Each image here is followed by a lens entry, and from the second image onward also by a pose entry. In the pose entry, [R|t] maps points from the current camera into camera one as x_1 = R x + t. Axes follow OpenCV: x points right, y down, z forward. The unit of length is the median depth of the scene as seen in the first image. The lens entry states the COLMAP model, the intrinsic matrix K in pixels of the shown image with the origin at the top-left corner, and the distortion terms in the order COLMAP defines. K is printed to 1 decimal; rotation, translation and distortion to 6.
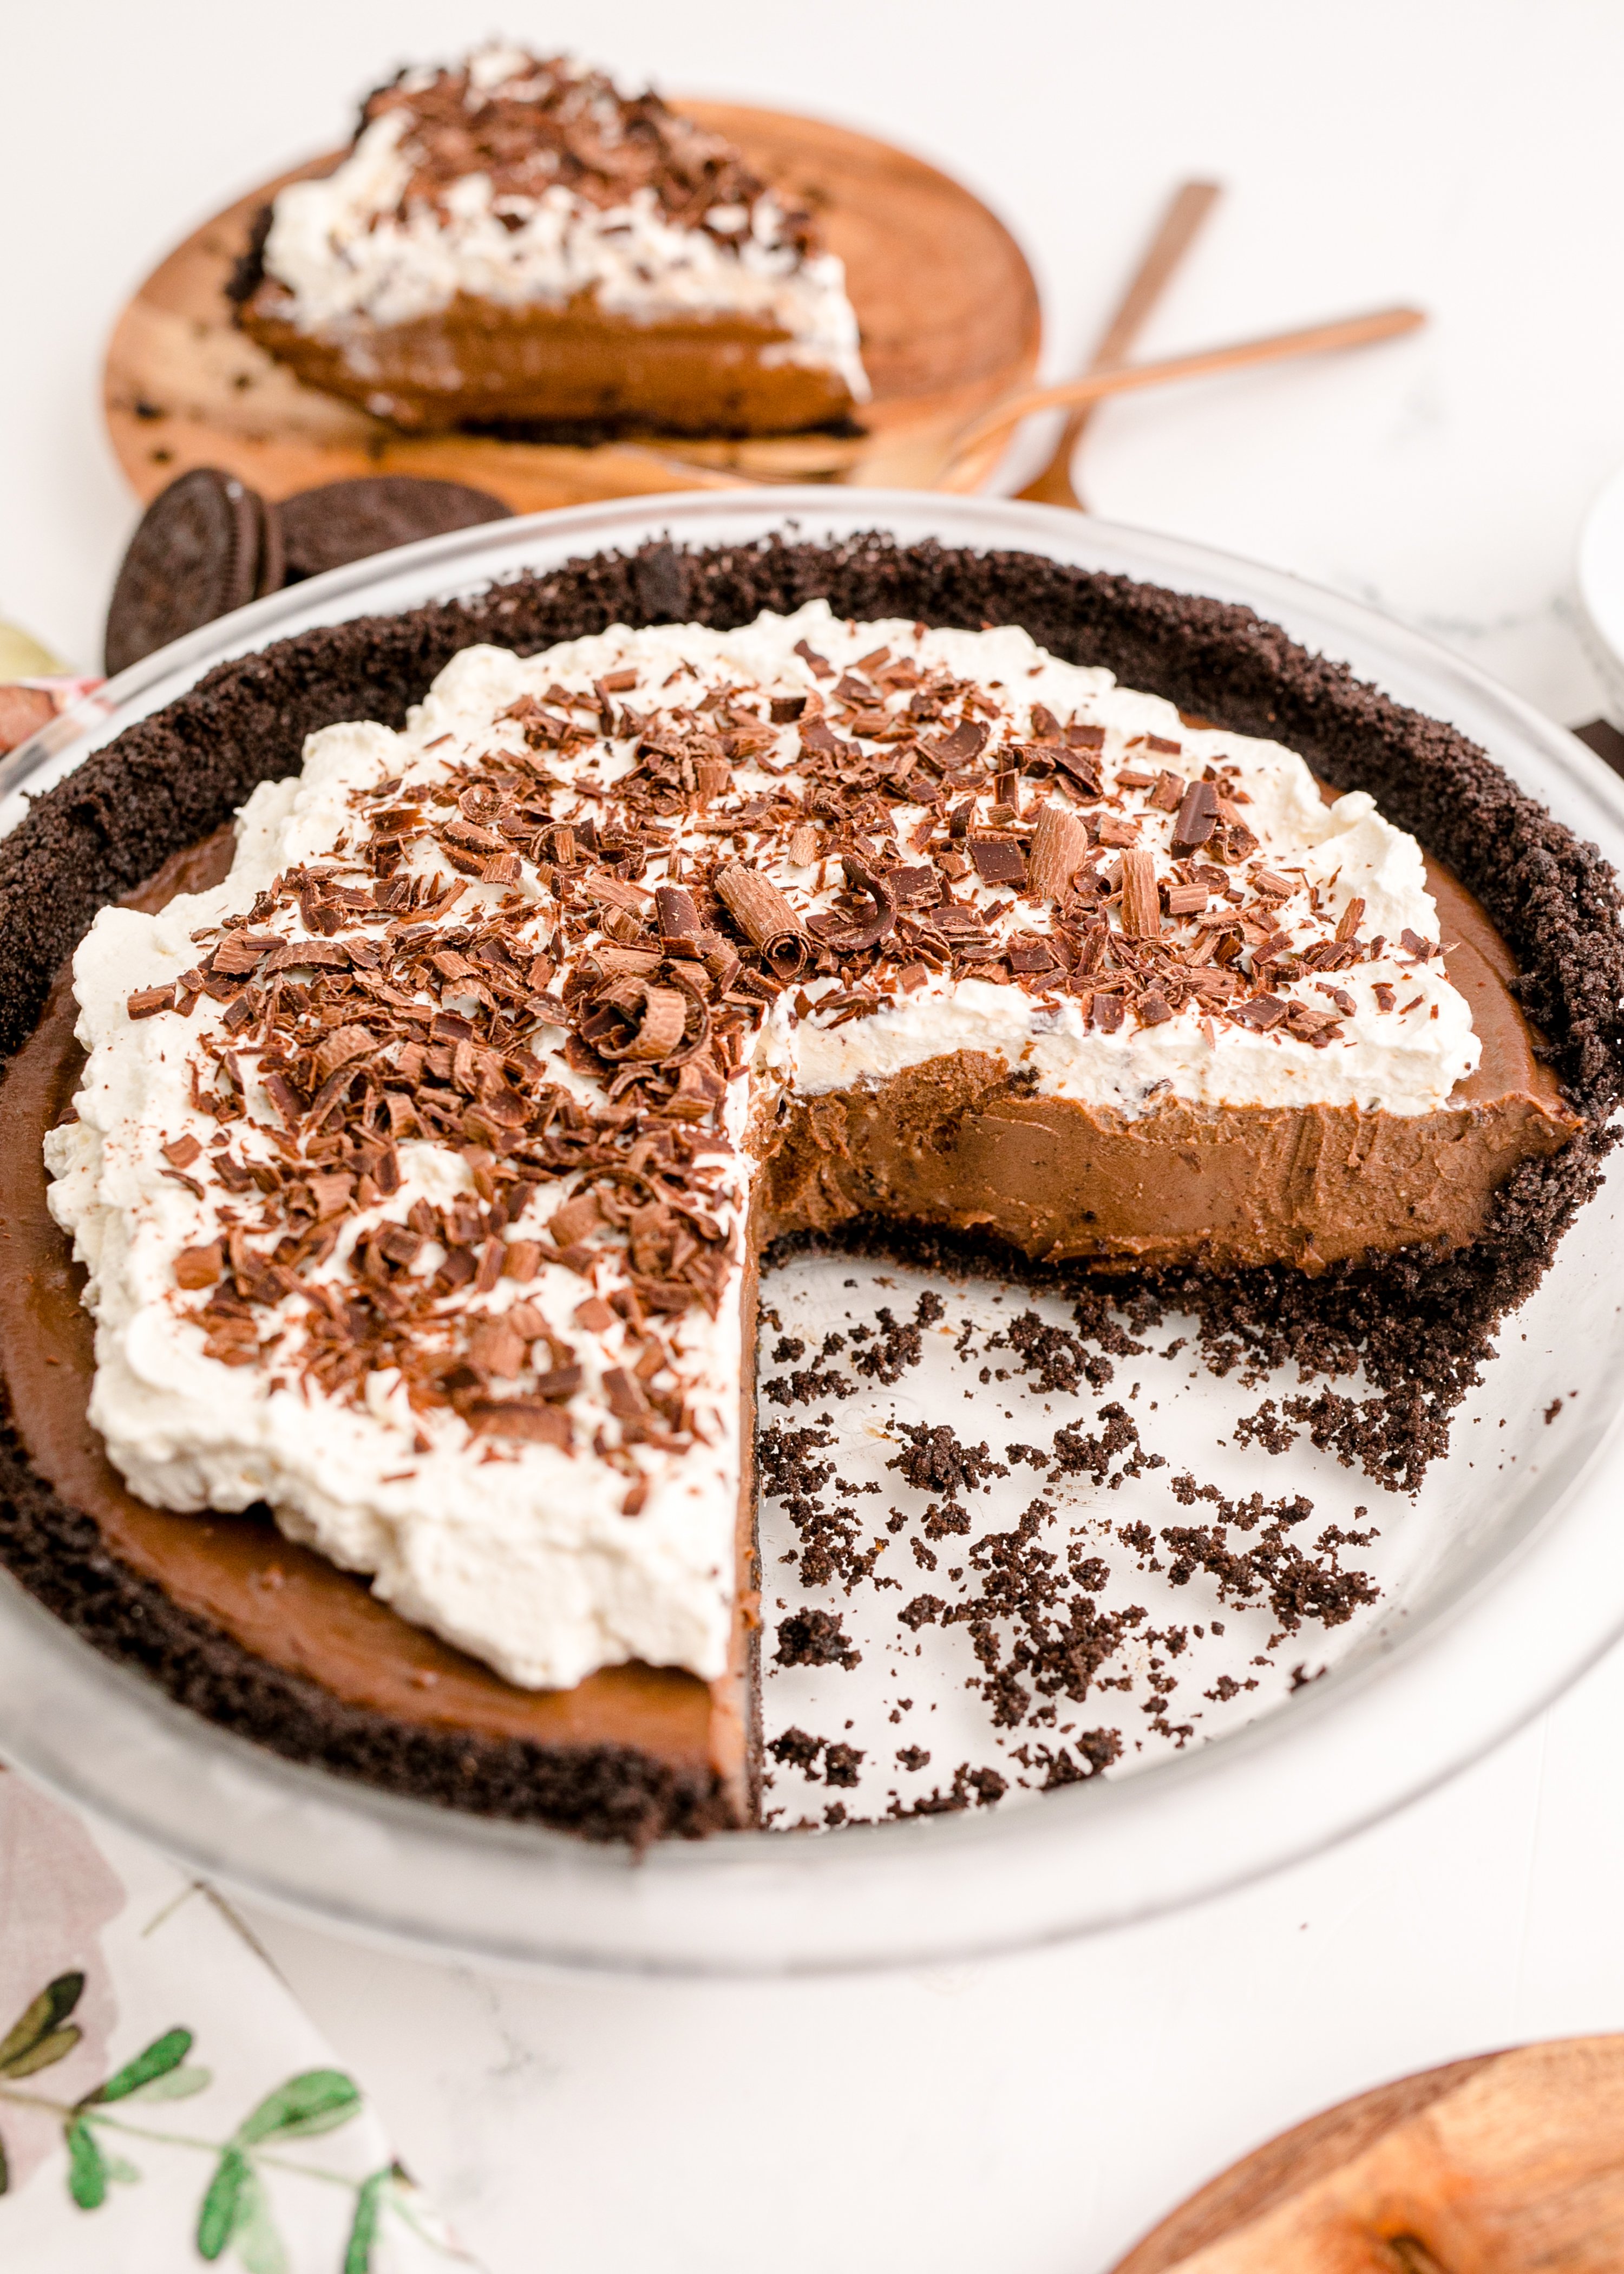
lens RADIAL K [[3879.4, 0, 814.4], [0, 3879.4, 1150.9], [0, 0, 1]] dist [-0.015641, 0.000000]
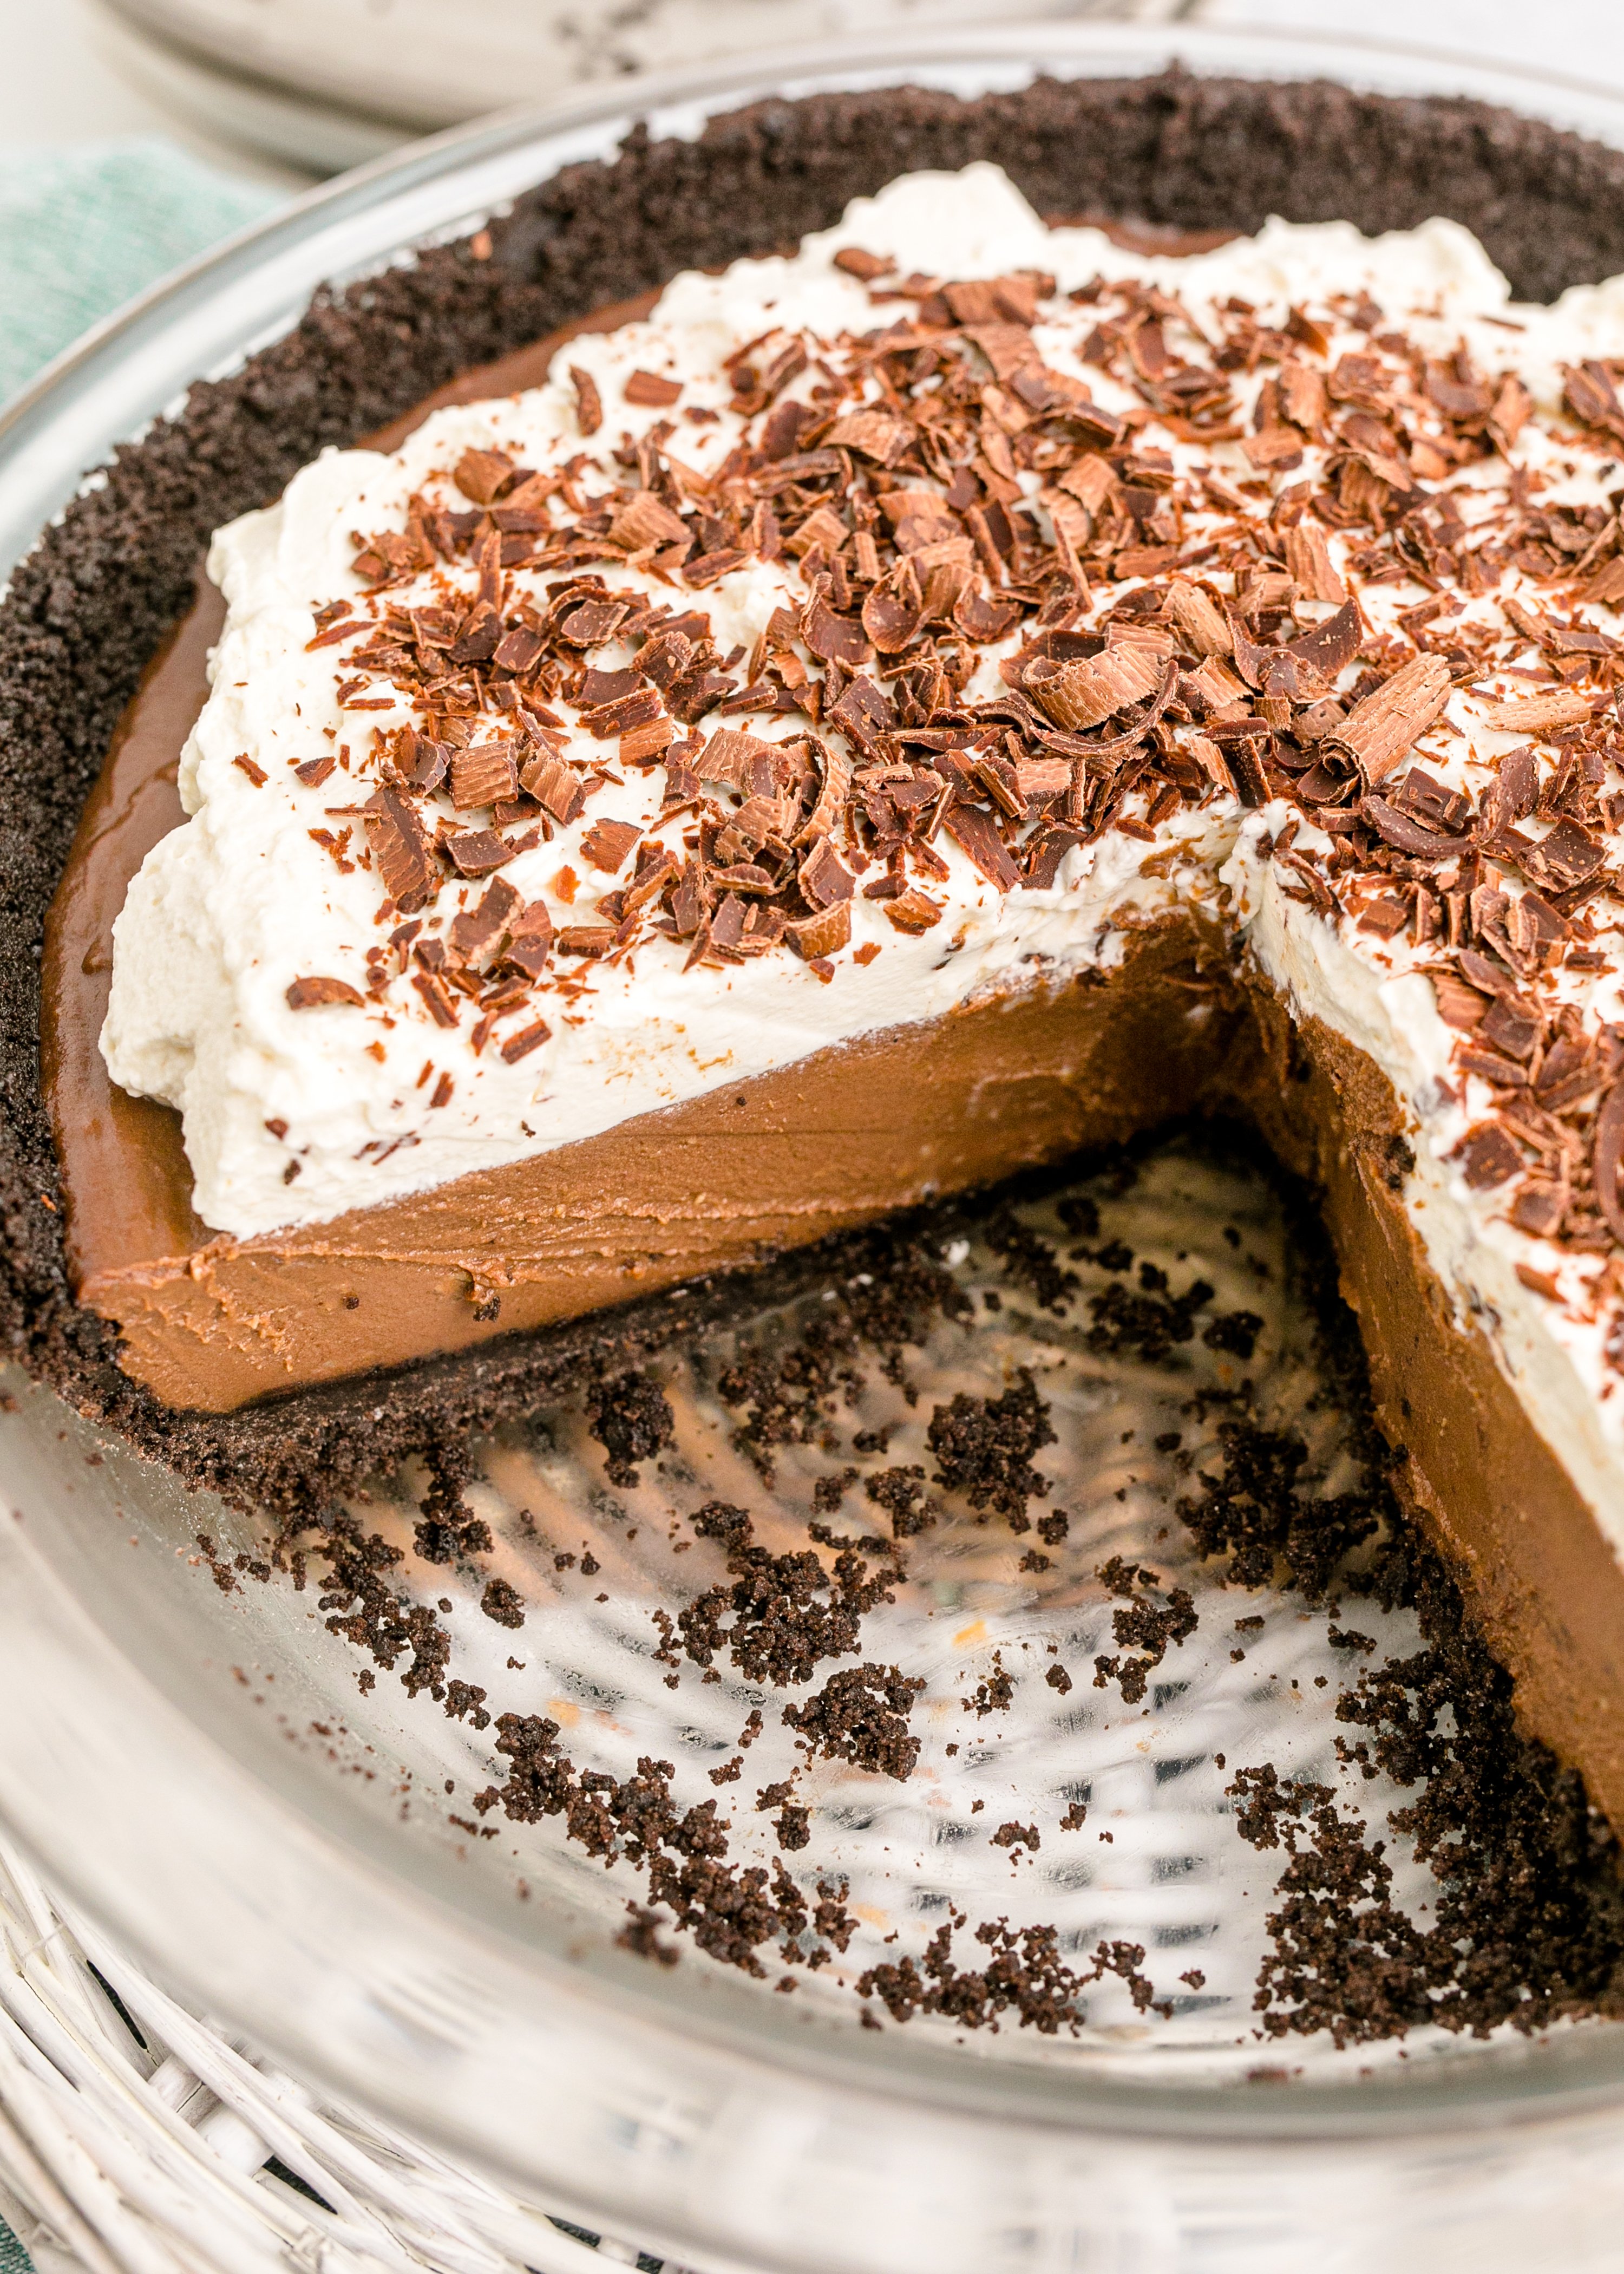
lens RADIAL K [[3879.4, 0, 748.9], [0, 3879.4, 1069.1], [0, 0, 1]] dist [-0.015641, 0.000000]
pose [[0.432881, 0.711073, -0.554066, 0.357156], [-0.649013, 0.672405, 0.355884, -0.189214], [0.625616, 0.205541, 0.752568, 0.436802]]
